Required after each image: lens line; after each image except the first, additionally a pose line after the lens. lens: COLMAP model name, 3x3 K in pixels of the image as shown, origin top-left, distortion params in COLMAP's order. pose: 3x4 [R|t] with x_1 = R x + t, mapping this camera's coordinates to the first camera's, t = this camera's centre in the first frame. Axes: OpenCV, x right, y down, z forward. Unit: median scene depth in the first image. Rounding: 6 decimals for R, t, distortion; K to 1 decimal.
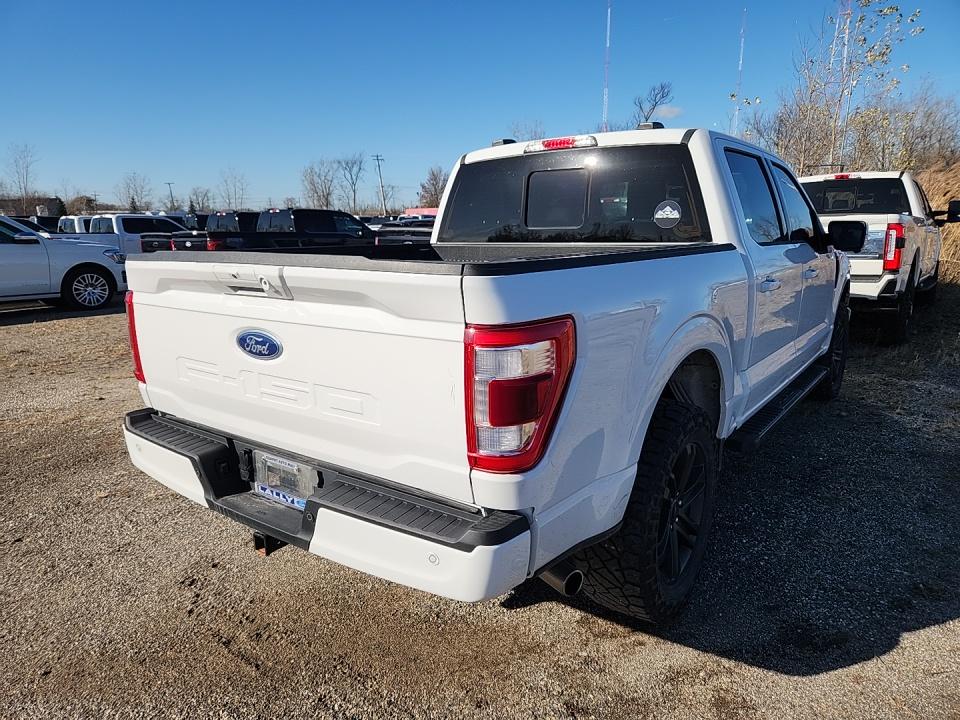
lens RADIAL K [[645.3, 0, 490.2], [0, 645.3, 358.8], [0, 0, 1]] dist [0.079127, -0.065956]
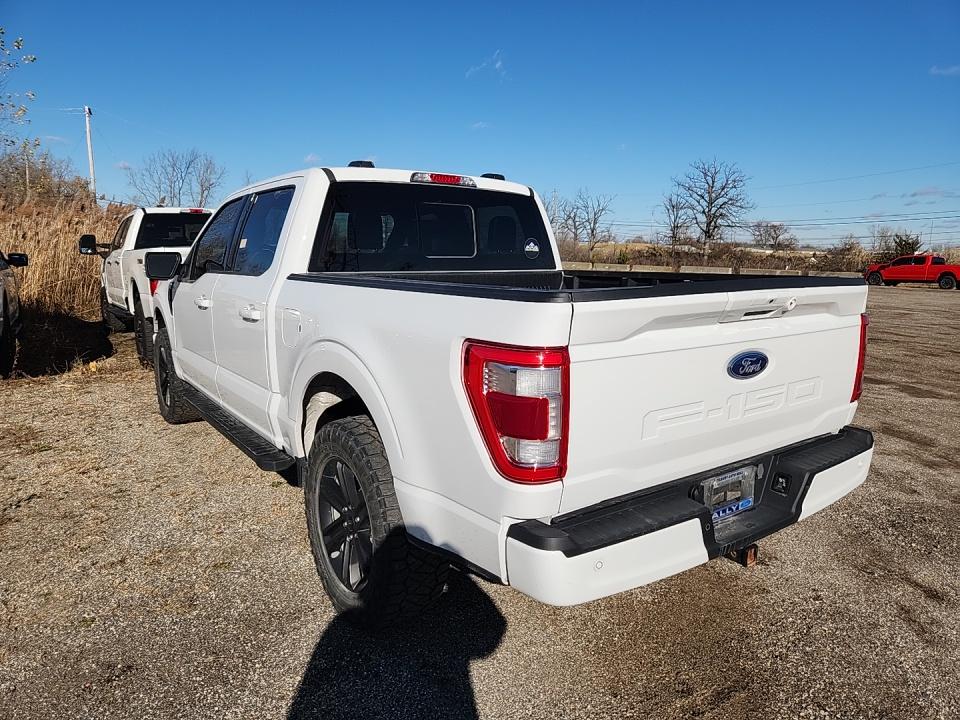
lens RADIAL K [[637.5, 0, 476.4], [0, 637.5, 348.0], [0, 0, 1]] dist [0.075305, -0.064710]
pose [[0.292597, -0.122772, 0.948322, -1.302458], [0.176695, 0.981587, 0.072560, -0.179593], [-0.939769, 0.146333, 0.308903, 0.956671]]
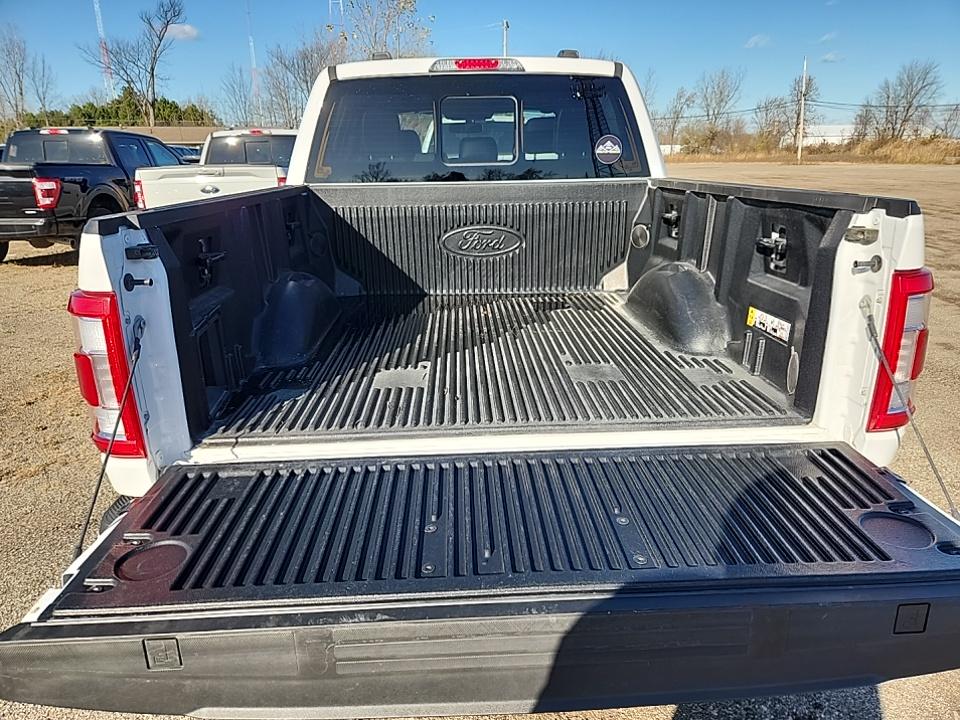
lens RADIAL K [[645.3, 0, 490.2], [0, 645.3, 358.8], [0, 0, 1]] dist [0.079127, -0.065956]
pose [[0.769909, -0.187317, 0.610044, -0.692165], [0.133803, 0.982085, 0.132687, -0.083273], [-0.623969, -0.020531, 0.781179, 0.427059]]
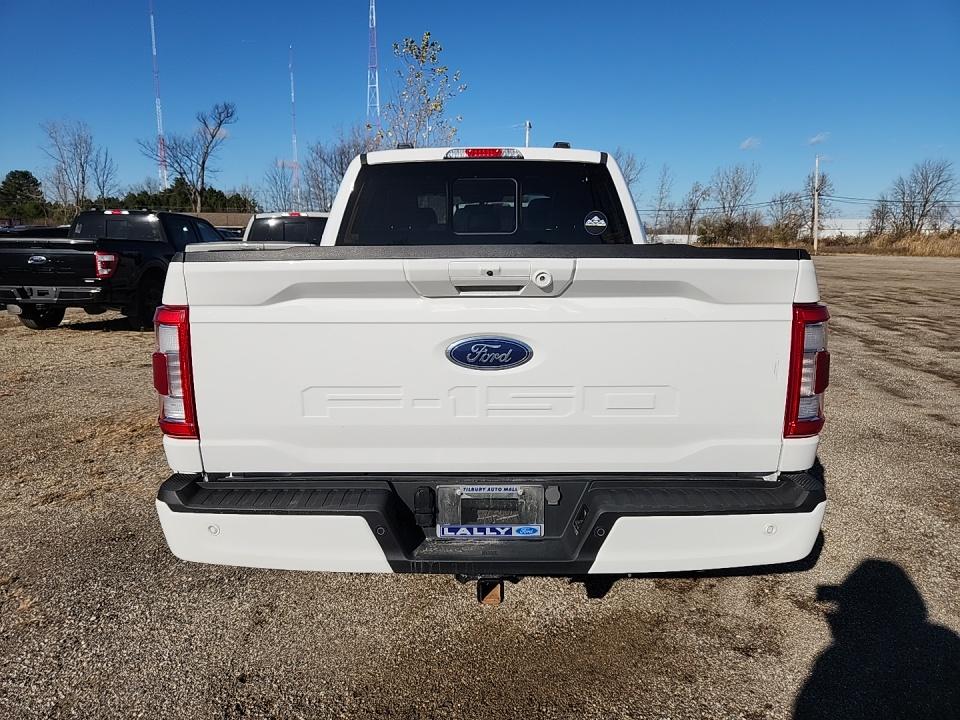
lens RADIAL K [[637.5, 0, 476.4], [0, 637.5, 348.0], [0, 0, 1]] dist [0.075305, -0.064710]
pose [[0.802386, -0.084786, 0.590752, -0.758843], [0.111870, 0.993679, -0.009331, -0.019907], [-0.586227, 0.073575, 0.806799, 0.293410]]
